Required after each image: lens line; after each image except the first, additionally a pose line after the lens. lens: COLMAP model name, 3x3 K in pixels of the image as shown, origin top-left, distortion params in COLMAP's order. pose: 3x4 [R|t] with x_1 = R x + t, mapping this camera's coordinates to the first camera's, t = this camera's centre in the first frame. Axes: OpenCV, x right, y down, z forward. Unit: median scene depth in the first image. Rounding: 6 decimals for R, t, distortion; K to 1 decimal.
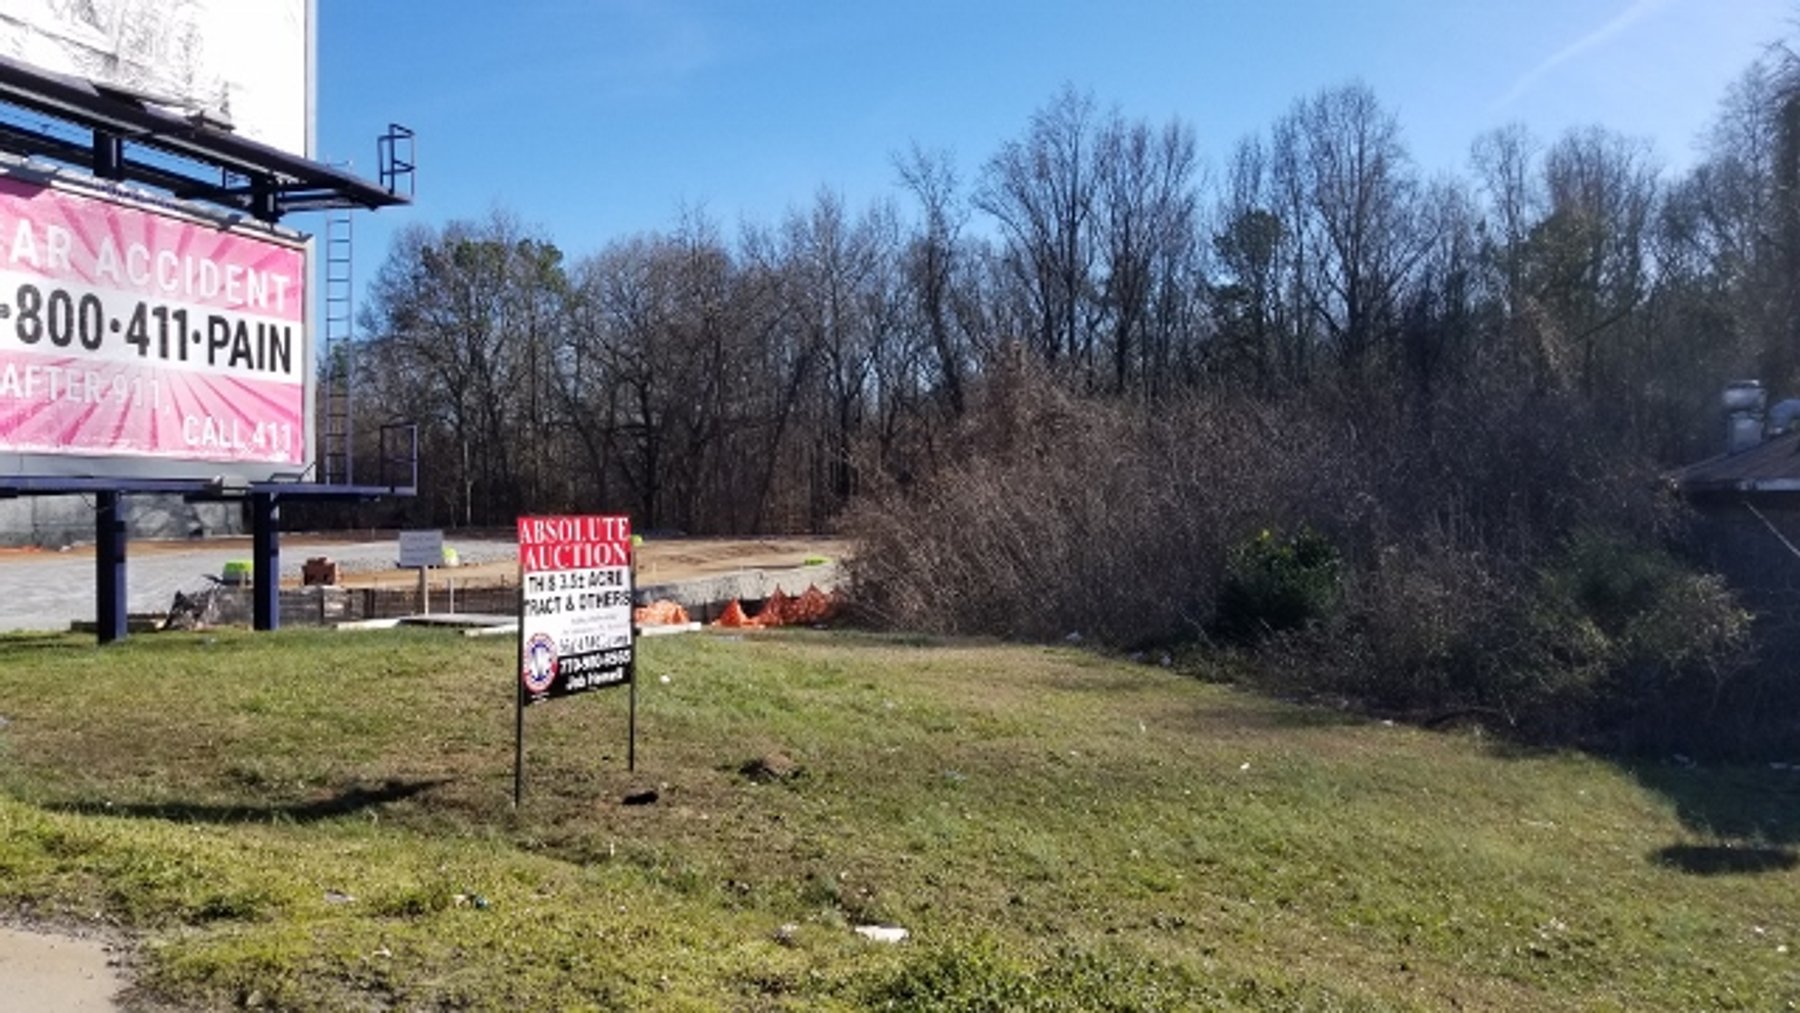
lens RADIAL K [[1389.3, 0, 868.9], [0, 1389.3, 491.0], [0, 0, 1]] dist [0.078664, -0.118981]
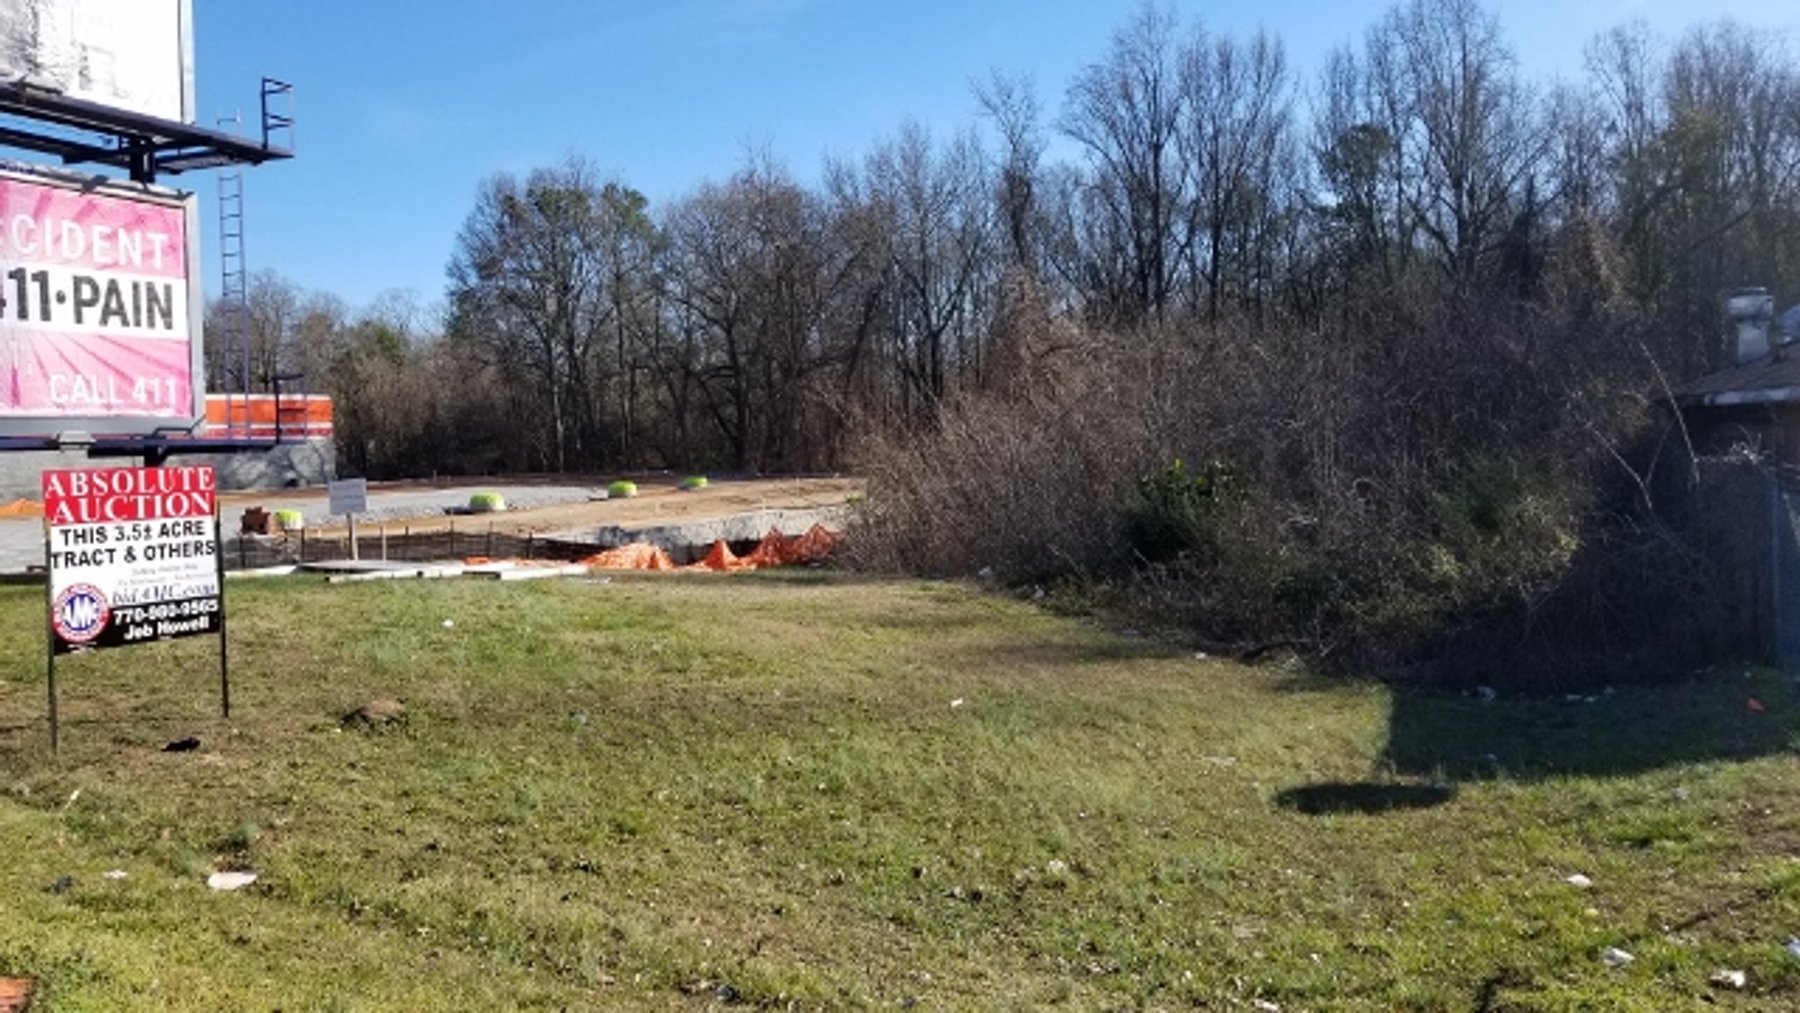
lens RADIAL K [[1389.3, 0, 868.9], [0, 1389.3, 491.0], [0, 0, 1]] dist [0.078664, -0.118981]
pose [[0.996054, -0.021393, -0.086128, 0.198350], [0.025280, 0.998699, 0.044292, 0.001585], [0.085068, -0.046295, 0.995299, 0.016843]]
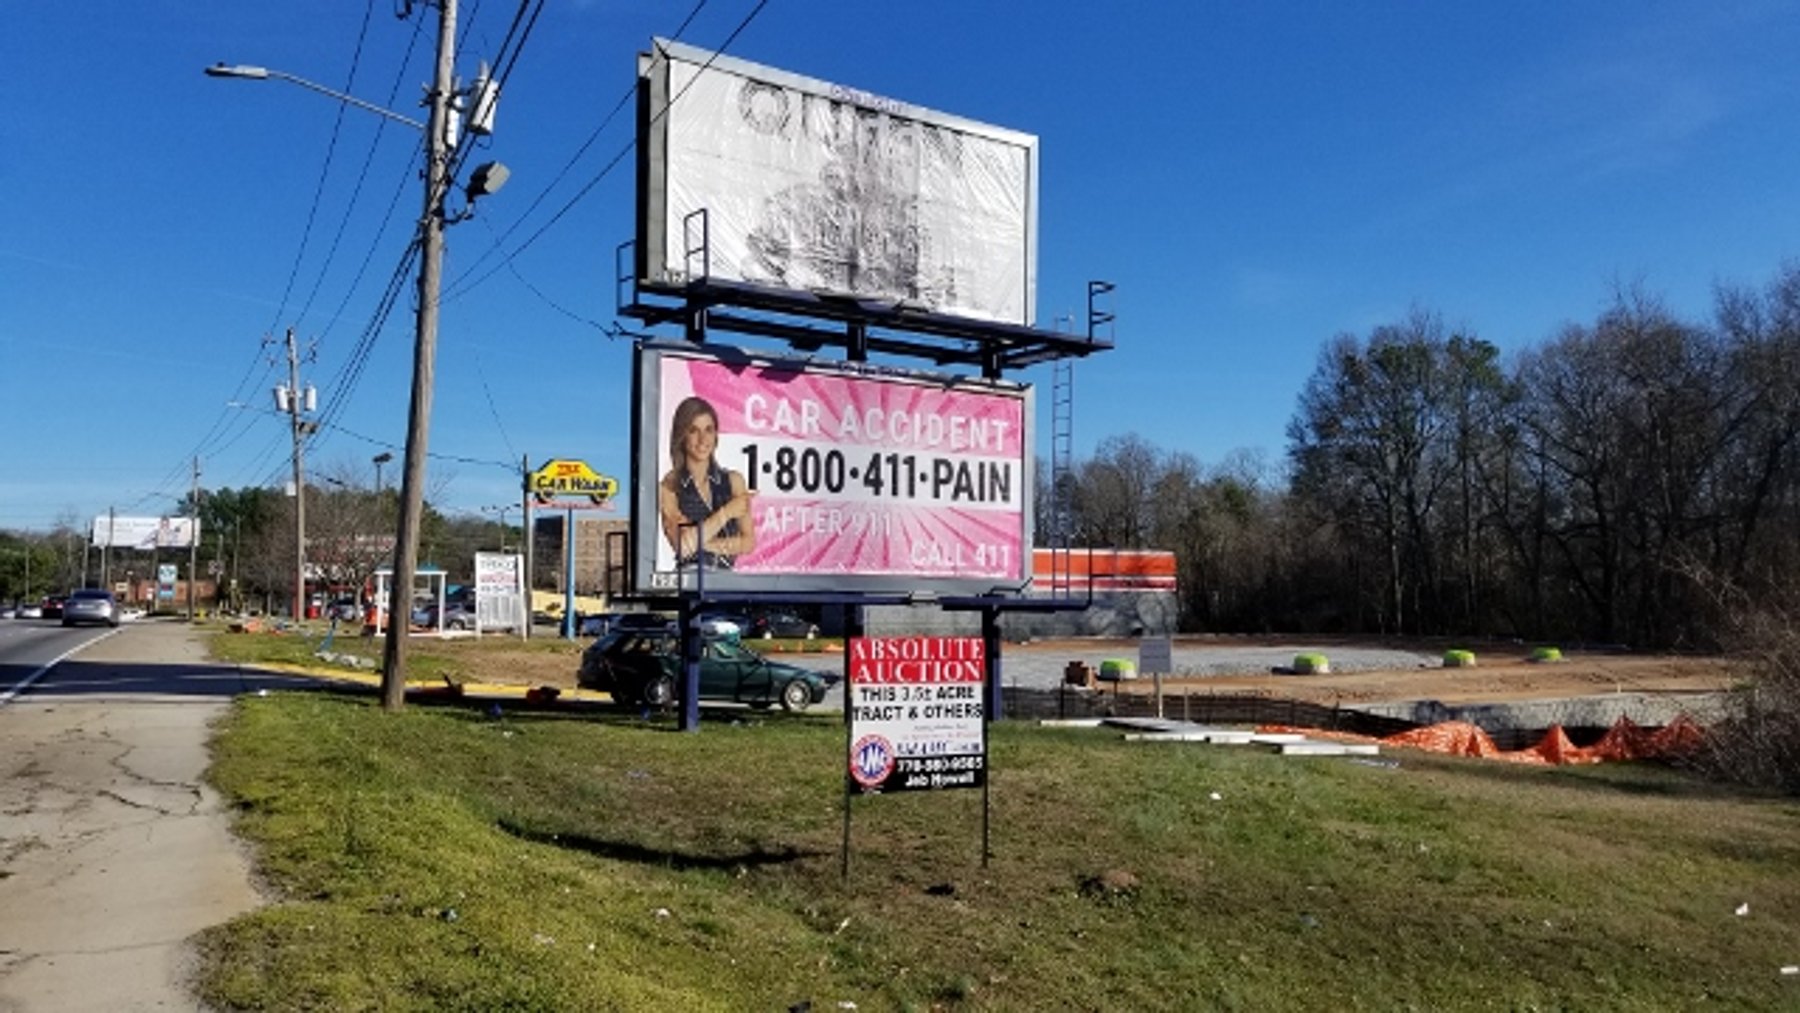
lens RADIAL K [[1383.6, 0, 904.9], [0, 1383.6, 467.0], [0, 0, 1]] dist [0.062080, -0.107609]
pose [[0.797152, -0.048139, -0.601857, 0.239978], [-0.007085, 0.996002, -0.089049, -0.010317], [0.603737, 0.075250, 0.793624, 0.026397]]
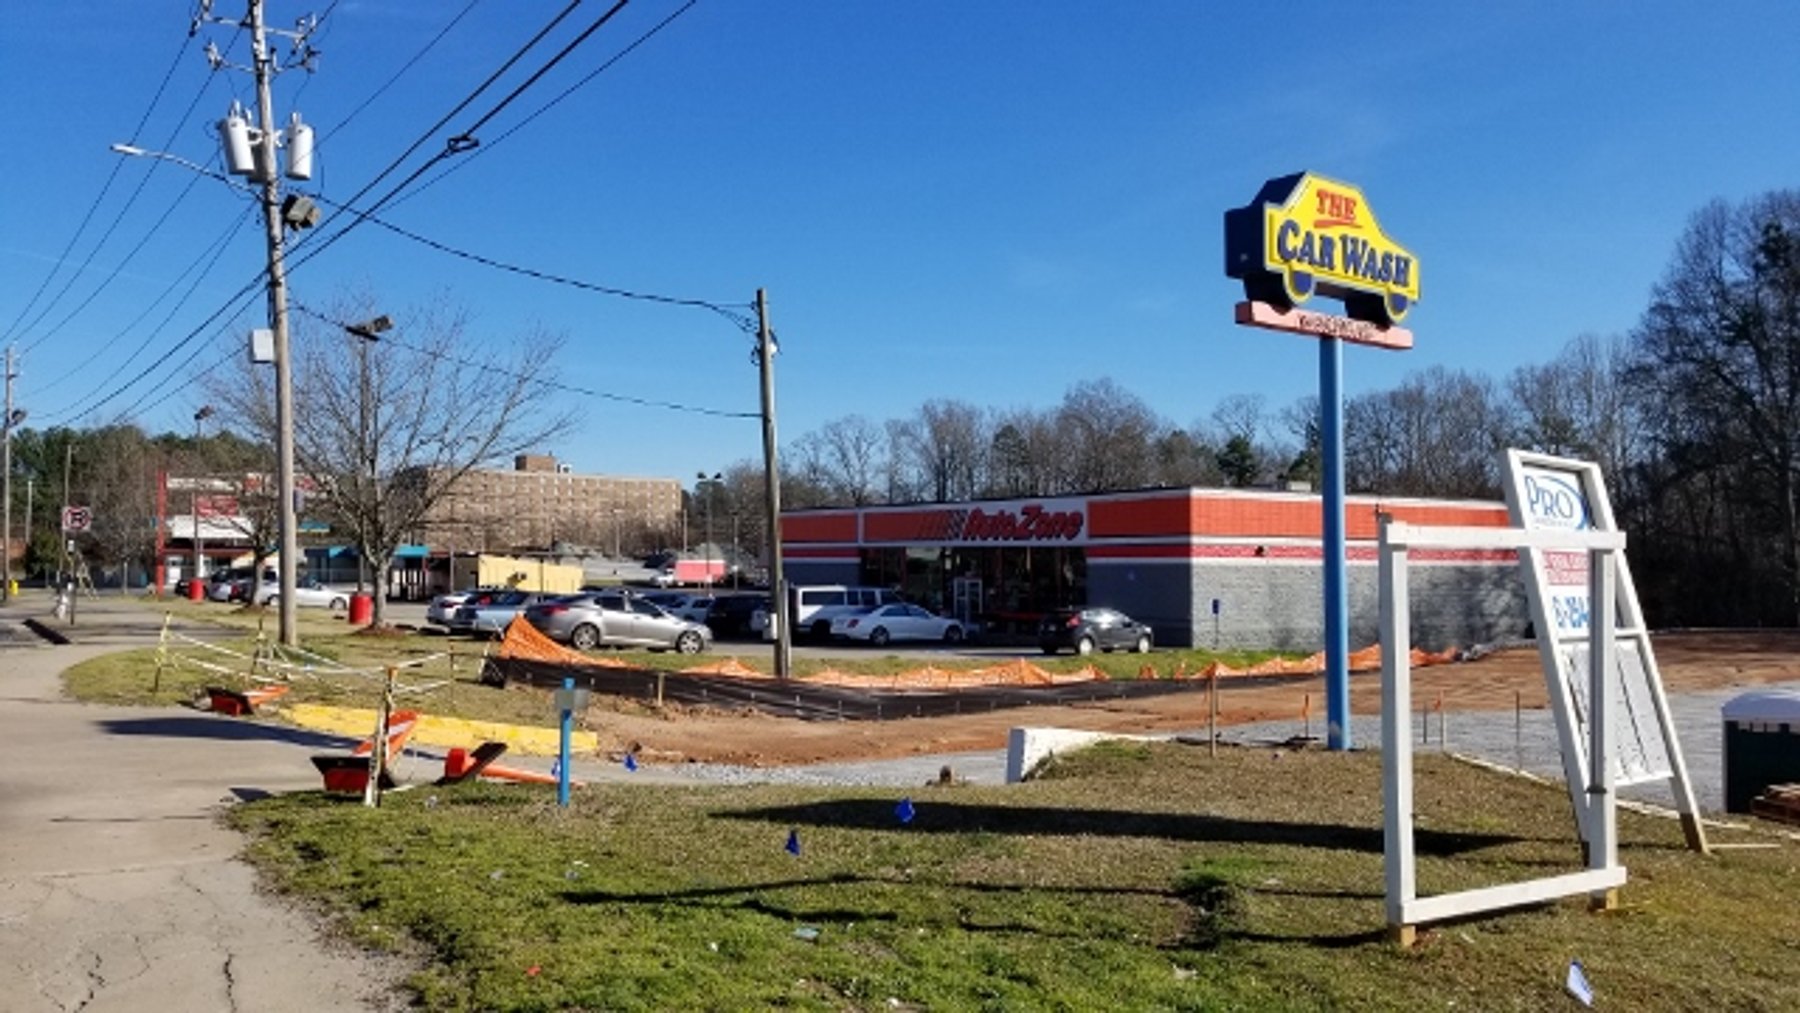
lens RADIAL K [[1394.9, 0, 919.1], [0, 1394.9, 475.1], [0, 0, 1]] dist [0.058847, -0.101110]
pose [[0.862841, -0.019511, -0.505099, -1.981032], [-0.009984, 0.998402, -0.055623, -0.030739], [0.505377, 0.053036, 0.861267, 1.039753]]
